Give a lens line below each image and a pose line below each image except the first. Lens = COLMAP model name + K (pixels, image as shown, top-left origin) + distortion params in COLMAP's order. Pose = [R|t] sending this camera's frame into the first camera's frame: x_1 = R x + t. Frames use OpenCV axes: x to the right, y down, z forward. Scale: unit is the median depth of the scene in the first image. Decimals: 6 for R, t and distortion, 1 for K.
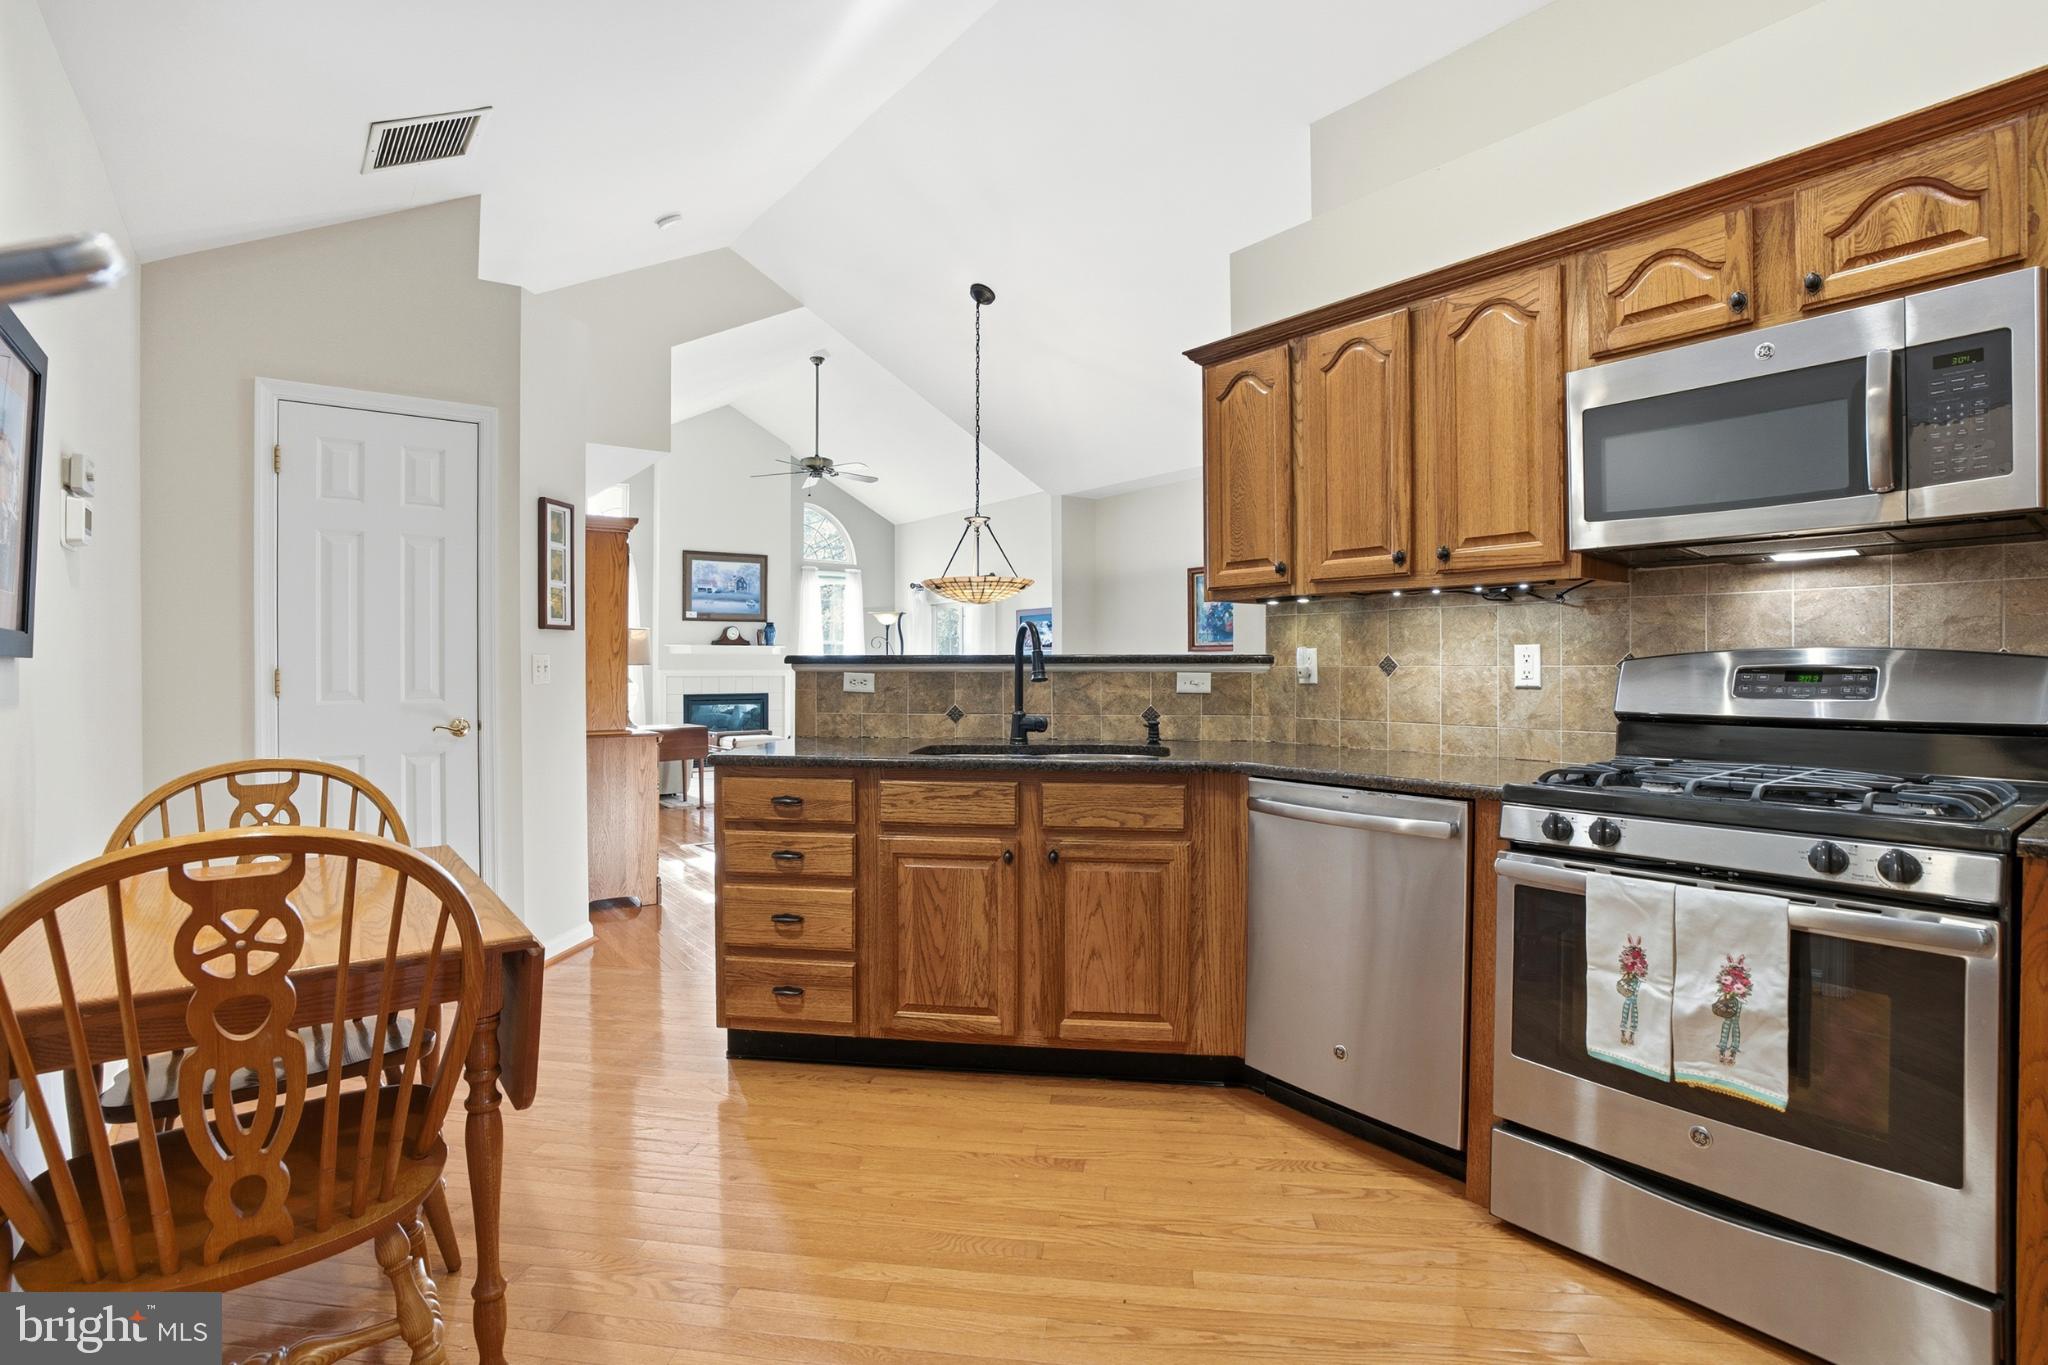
lens RADIAL K [[978.2, 0, 1011.6], [0, 978.2, 661.7], [0, 0, 1]] dist [-0.080549, 0.034658]
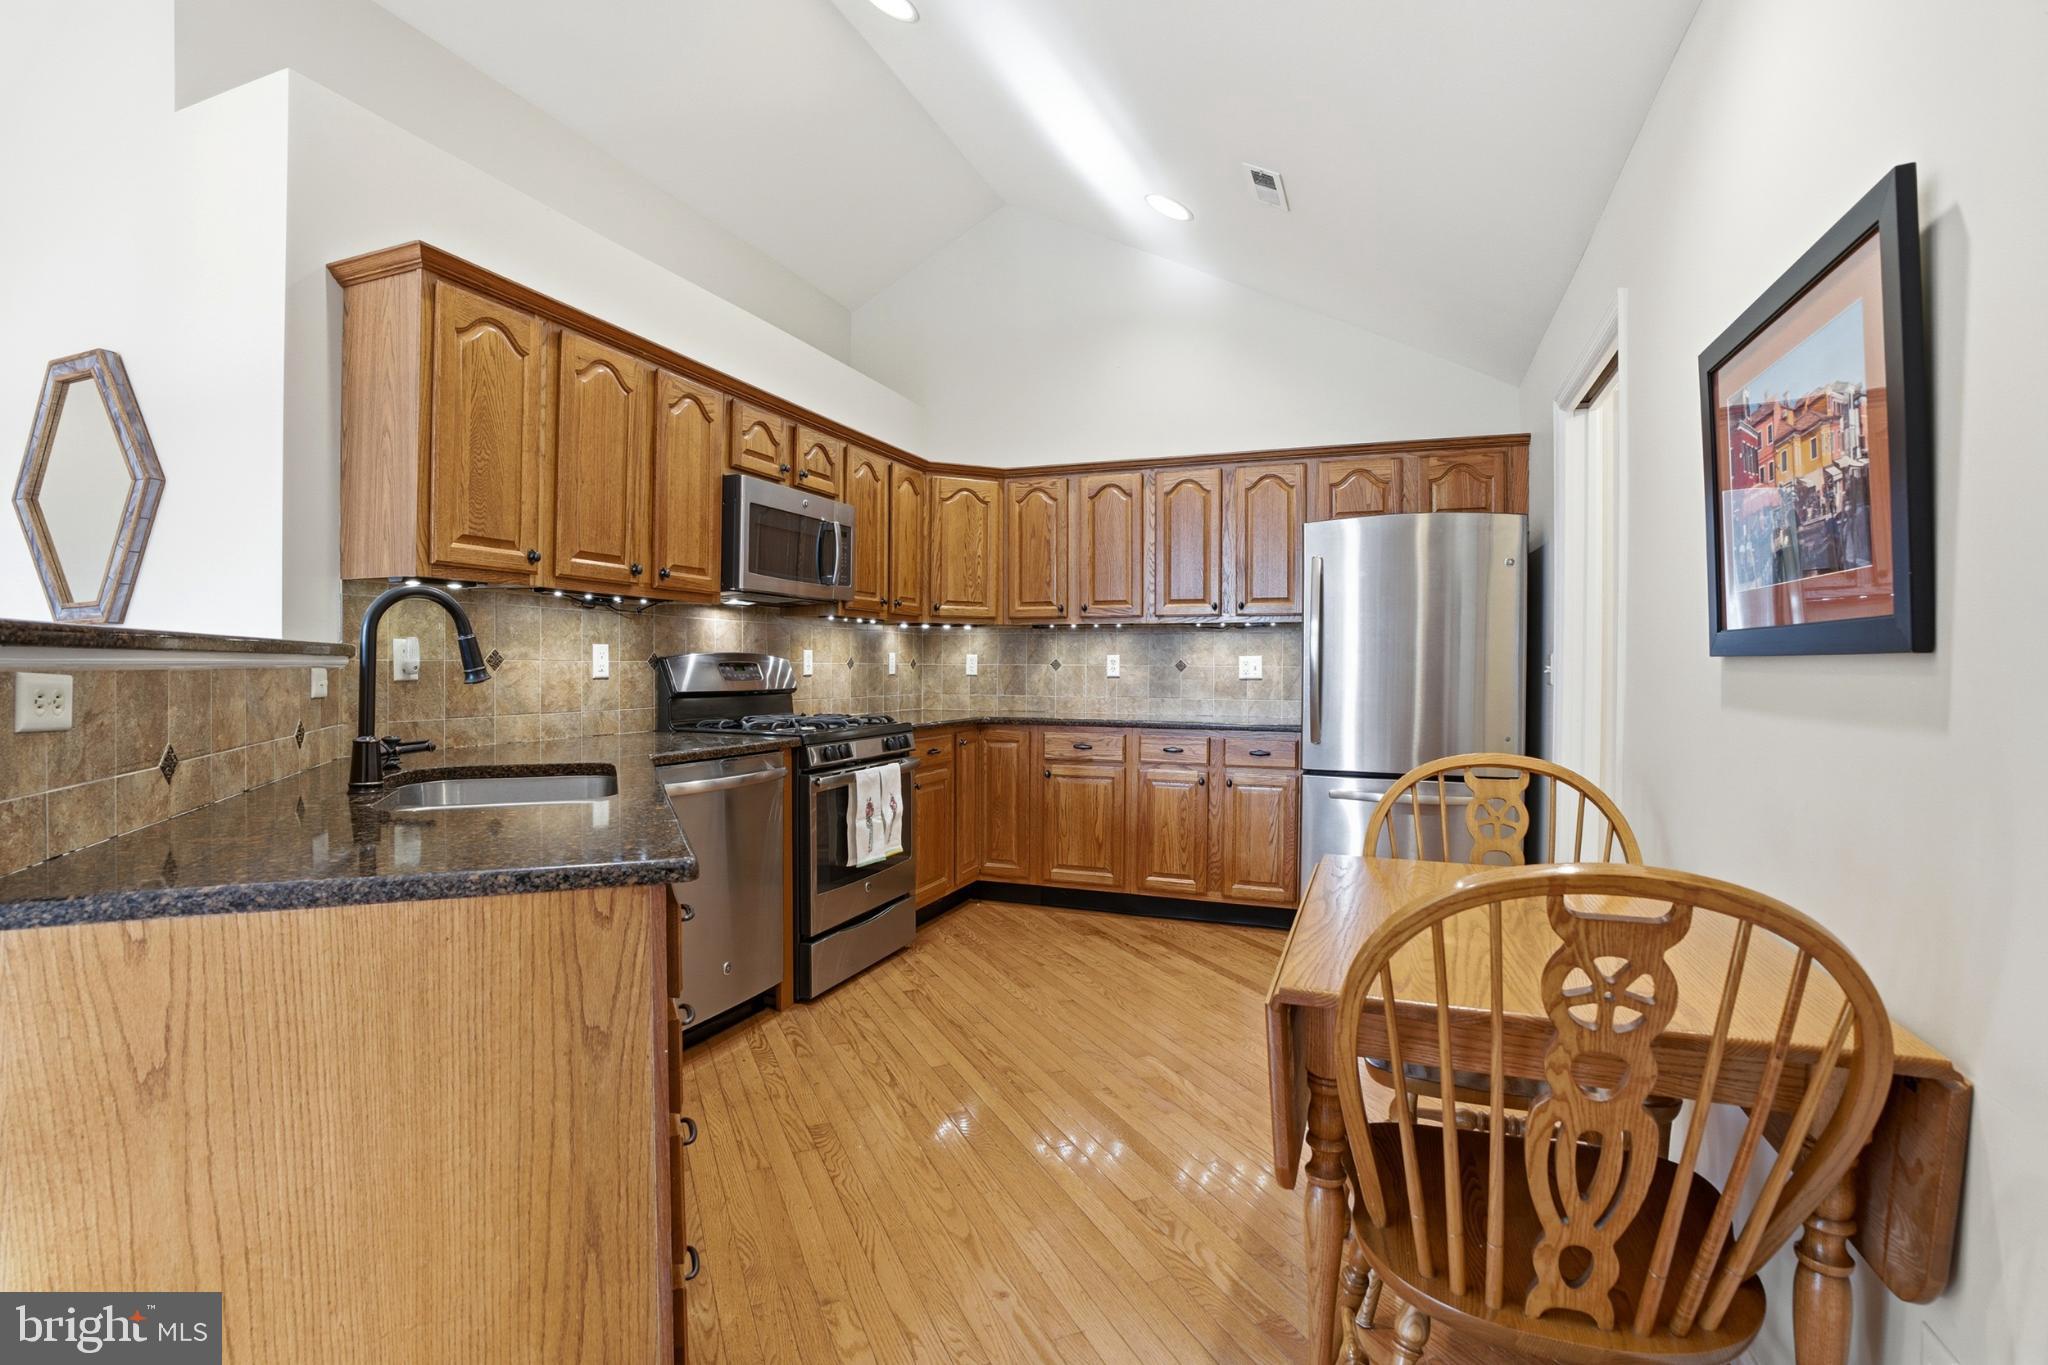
lens RADIAL K [[978.2, 0, 1011.6], [0, 978.2, 661.7], [0, 0, 1]] dist [-0.080549, 0.034658]
pose [[-0.521072, -0.000050, 0.853513, -0.812717], [-0.009996, 0.999932, -0.006044, 0.007334], [-0.853454, -0.011681, -0.521037, 1.169030]]
